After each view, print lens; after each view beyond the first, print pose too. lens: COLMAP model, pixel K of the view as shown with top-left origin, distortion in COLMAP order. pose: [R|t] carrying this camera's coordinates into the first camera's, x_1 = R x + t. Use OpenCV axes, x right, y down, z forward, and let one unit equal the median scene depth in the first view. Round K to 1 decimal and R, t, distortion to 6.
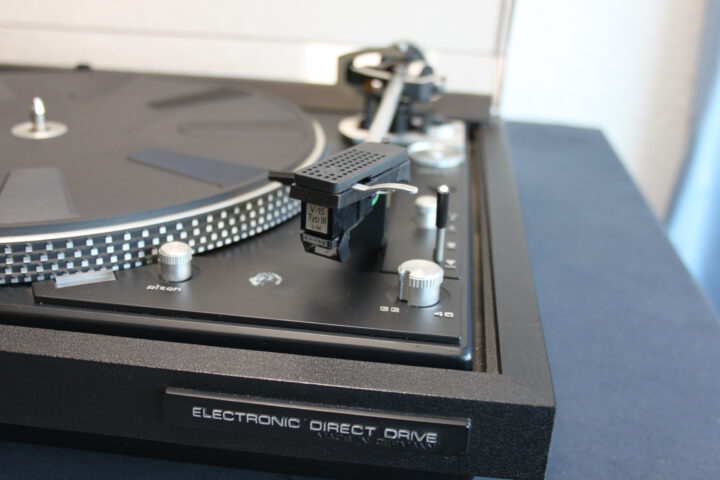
lens RADIAL K [[835.5, 0, 360.0], [0, 835.5, 240.0], [0, 0, 1]] dist [-0.100597, -0.001704]
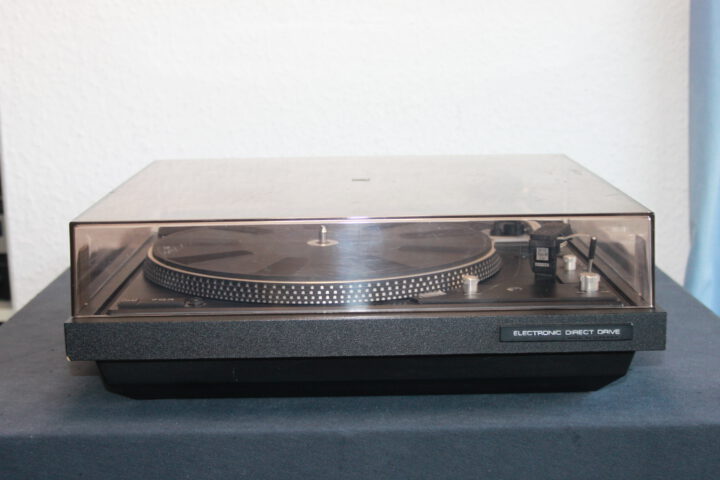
lens RADIAL K [[1142.7, 0, 360.0], [0, 1142.7, 240.0], [0, 0, 1]] dist [-0.018455, 0.014324]
pose [[0.990709, -0.081009, 0.109237, -0.798836], [0.100638, 0.976956, -0.188225, 0.427120], [-0.091471, 0.197469, 0.976032, -1.768980]]
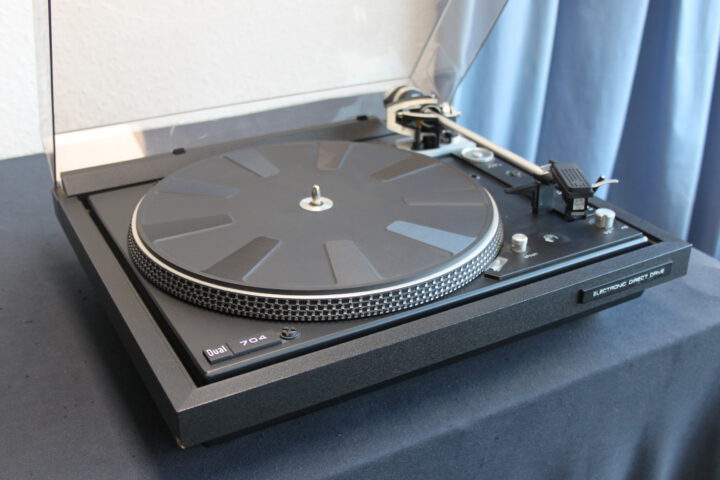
lens RADIAL K [[835.5, 0, 360.0], [0, 835.5, 240.0], [0, 0, 1]] dist [-0.100597, -0.001704]
pose [[0.808868, -0.303914, 0.503357, -1.618020], [0.252510, 0.952648, 0.169414, -0.442616], [-0.531009, -0.009931, 0.847308, -0.576903]]
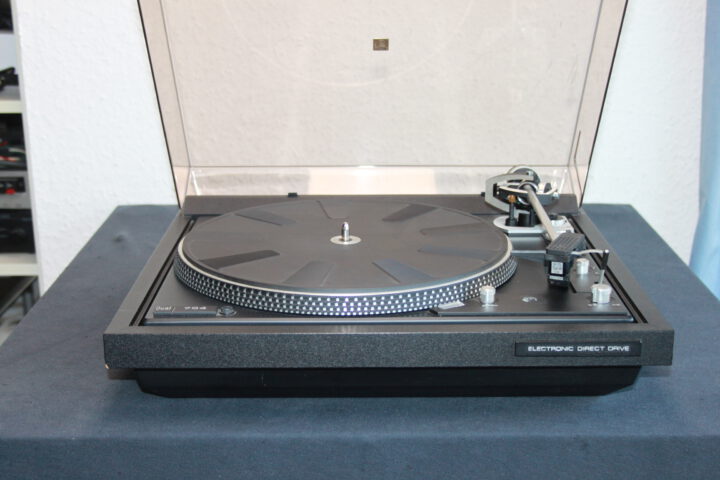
lens RADIAL K [[1146.6, 0, 360.0], [0, 1146.6, 240.0], [0, 0, 1]] dist [-0.004046, 0.008347]
pose [[0.992240, -0.078170, 0.096687, -0.834303], [0.087693, 0.991264, -0.098517, 0.150781], [-0.088141, 0.106231, 0.990427, -1.949223]]
